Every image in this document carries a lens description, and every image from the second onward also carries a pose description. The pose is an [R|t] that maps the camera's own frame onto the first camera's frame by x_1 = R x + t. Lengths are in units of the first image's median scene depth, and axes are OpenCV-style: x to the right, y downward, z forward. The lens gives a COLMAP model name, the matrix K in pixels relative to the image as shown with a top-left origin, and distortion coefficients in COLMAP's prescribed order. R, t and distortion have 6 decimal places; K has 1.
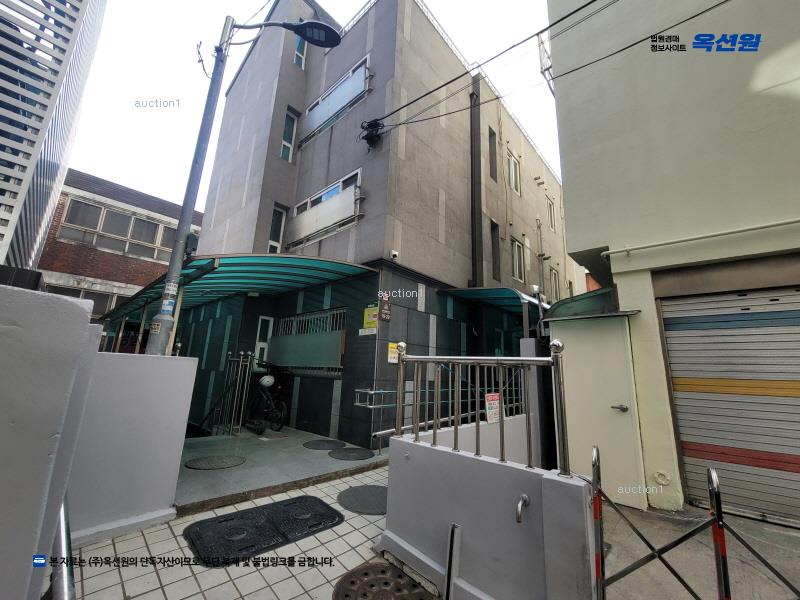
lens RADIAL K [[329.8, 0, 400.0], [0, 329.8, 300.0], [0, 0, 1]] dist [-0.009549, 0.000080]
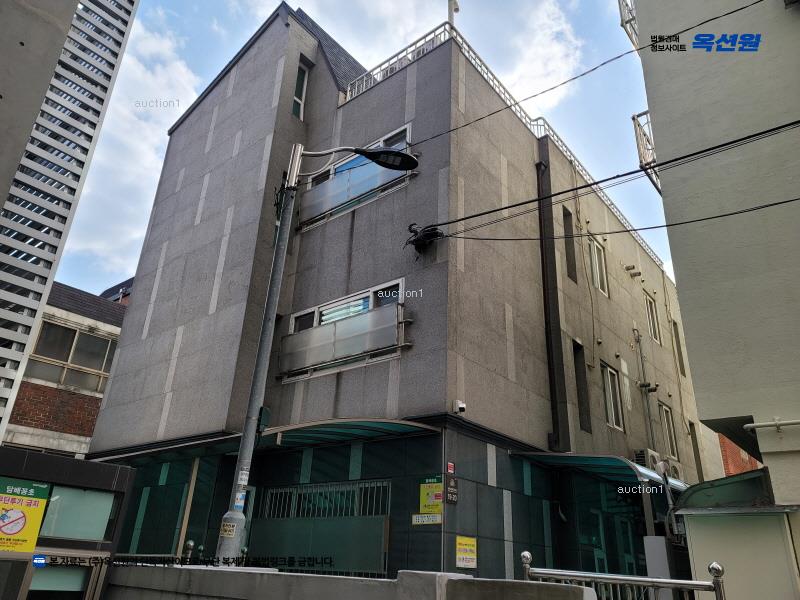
lens RADIAL K [[590.9, 0, 400.0], [0, 590.9, 300.0], [0, 0, 1]] dist [0.085156, -0.070262]
pose [[0.998791, 0.026880, 0.041154, -0.182097], [-0.017921, 0.978736, -0.204339, -0.084141], [-0.045772, 0.203355, 0.978035, -0.287491]]
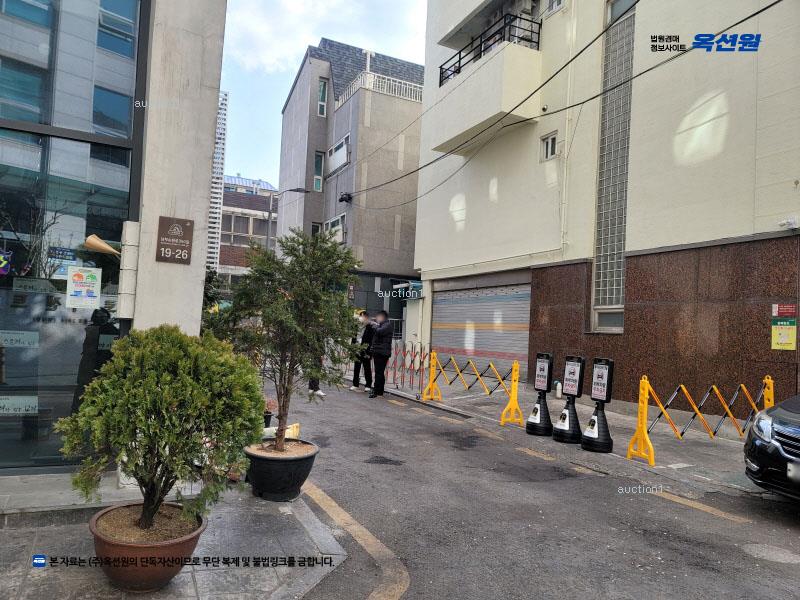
lens RADIAL K [[590.9, 0, 400.0], [0, 590.9, 300.0], [0, 0, 1]] dist [0.085156, -0.070262]
pose [[0.925776, -0.020664, -0.377507, 1.379268], [0.075079, 0.988667, 0.130002, -0.331537], [0.370542, -0.148696, 0.916836, -1.946999]]
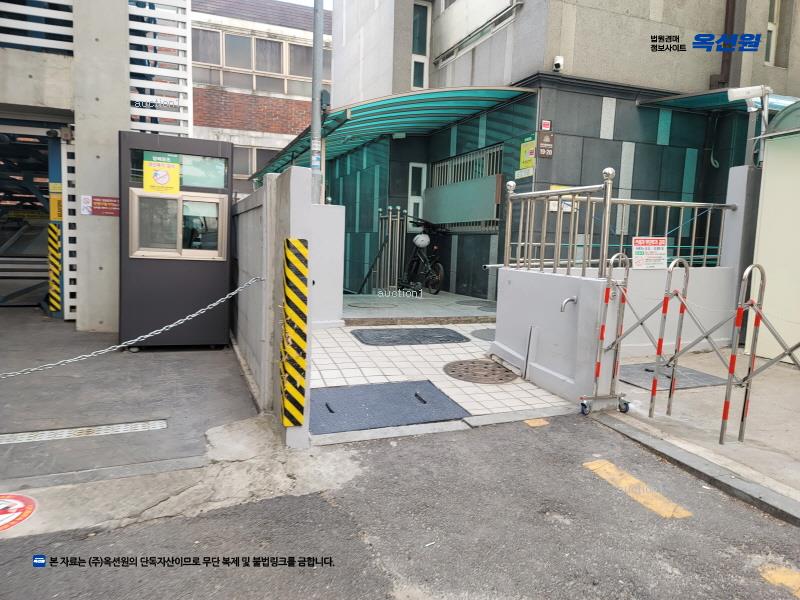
lens RADIAL K [[588.8, 0, 408.9], [0, 588.8, 315.8], [0, 0, 1]] dist [0.040035, -0.003128]
pose [[0.896776, 0.040681, -0.440611, 0.246846], [0.100275, 0.951174, 0.291912, -0.018764], [0.430973, -0.305962, 0.848911, -0.372430]]
